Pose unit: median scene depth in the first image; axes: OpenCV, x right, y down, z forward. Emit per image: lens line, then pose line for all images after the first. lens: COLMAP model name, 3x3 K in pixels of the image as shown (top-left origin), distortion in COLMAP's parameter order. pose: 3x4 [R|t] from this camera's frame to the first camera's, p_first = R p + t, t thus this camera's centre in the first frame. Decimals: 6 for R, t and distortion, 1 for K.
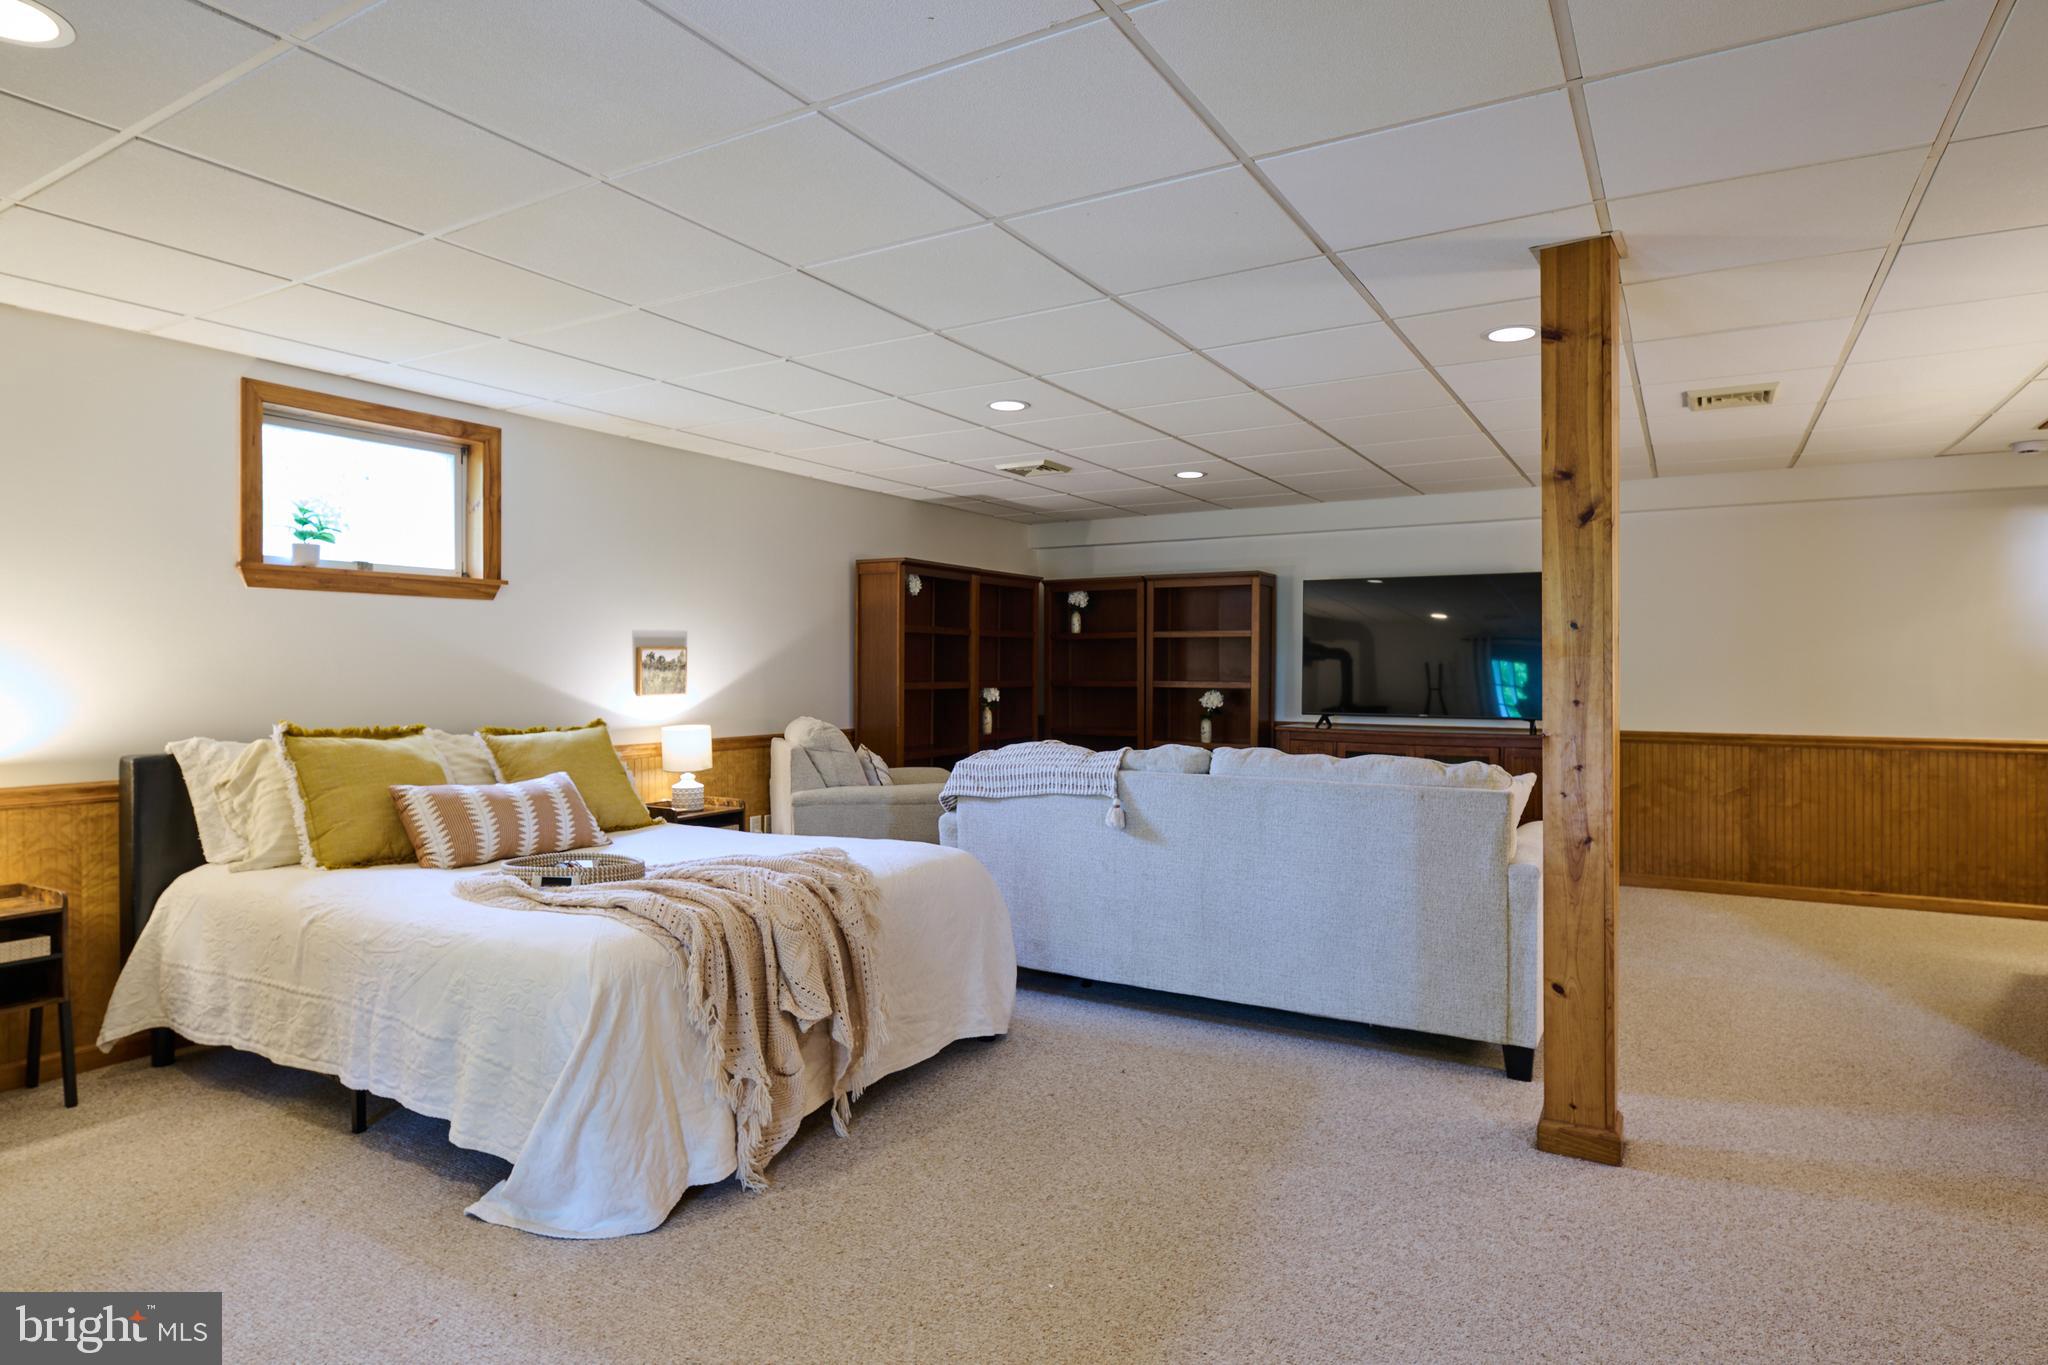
lens RADIAL K [[1124.6, 0, 1027.5], [0, 1124.6, 656.5], [0, 0, 1]] dist [-0.000724, -0.000596]
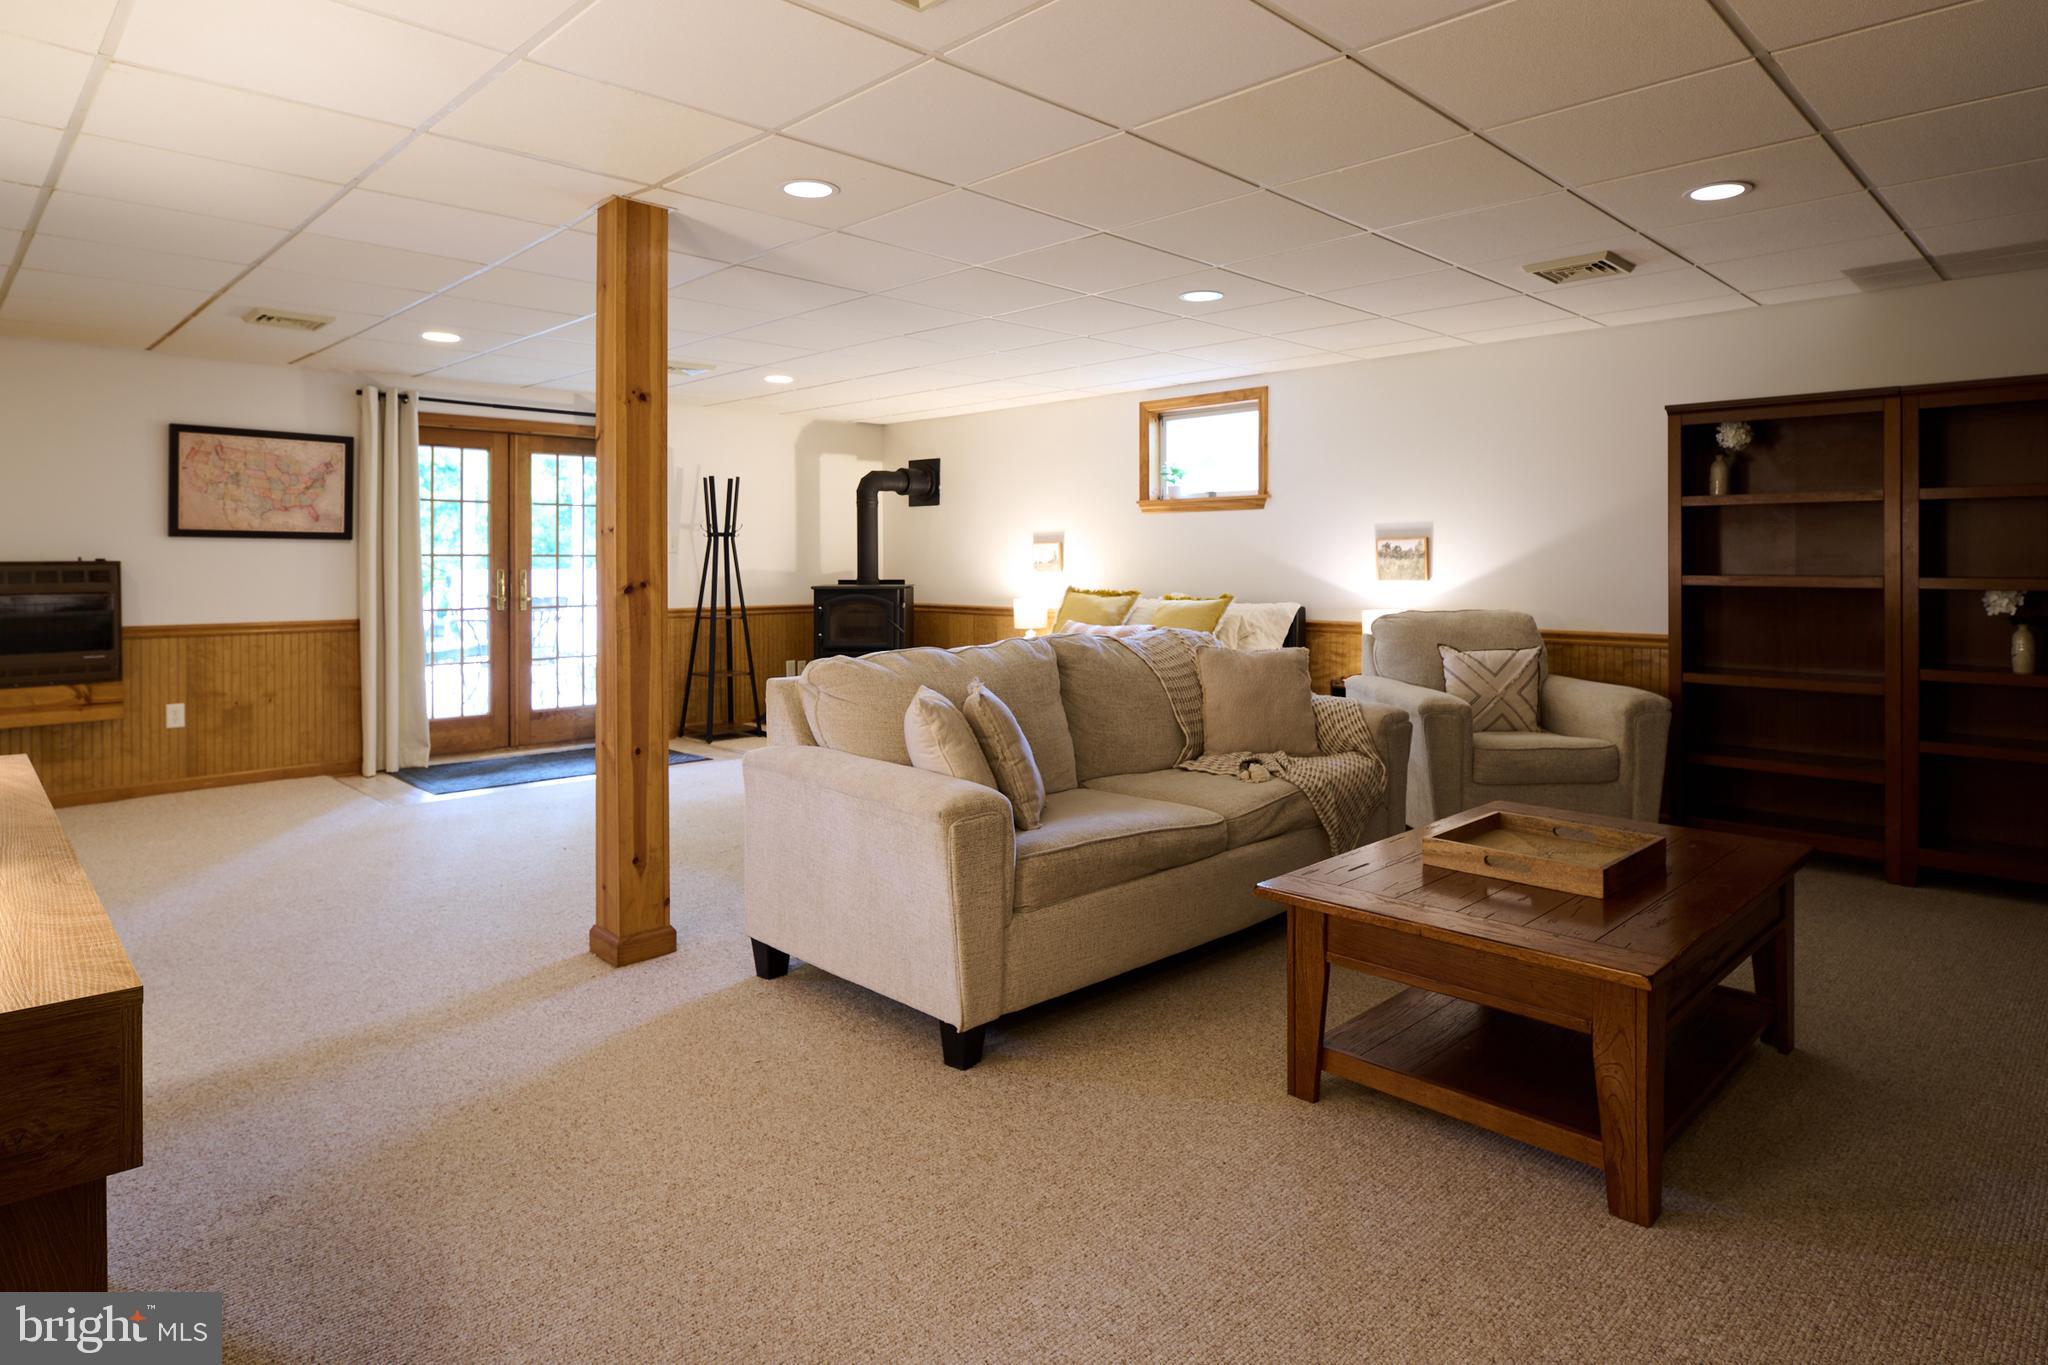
lens RADIAL K [[1149.2, 0, 1021.8], [0, 1149.2, 598.4], [0, 0, 1]] dist [-0.004189, -0.001632]
pose [[-0.253119, 0.026635, -0.967068, 0.877500], [0.006203, 0.999645, 0.025909, 0.019992], [0.967415, 0.000559, -0.253195, 0.933474]]
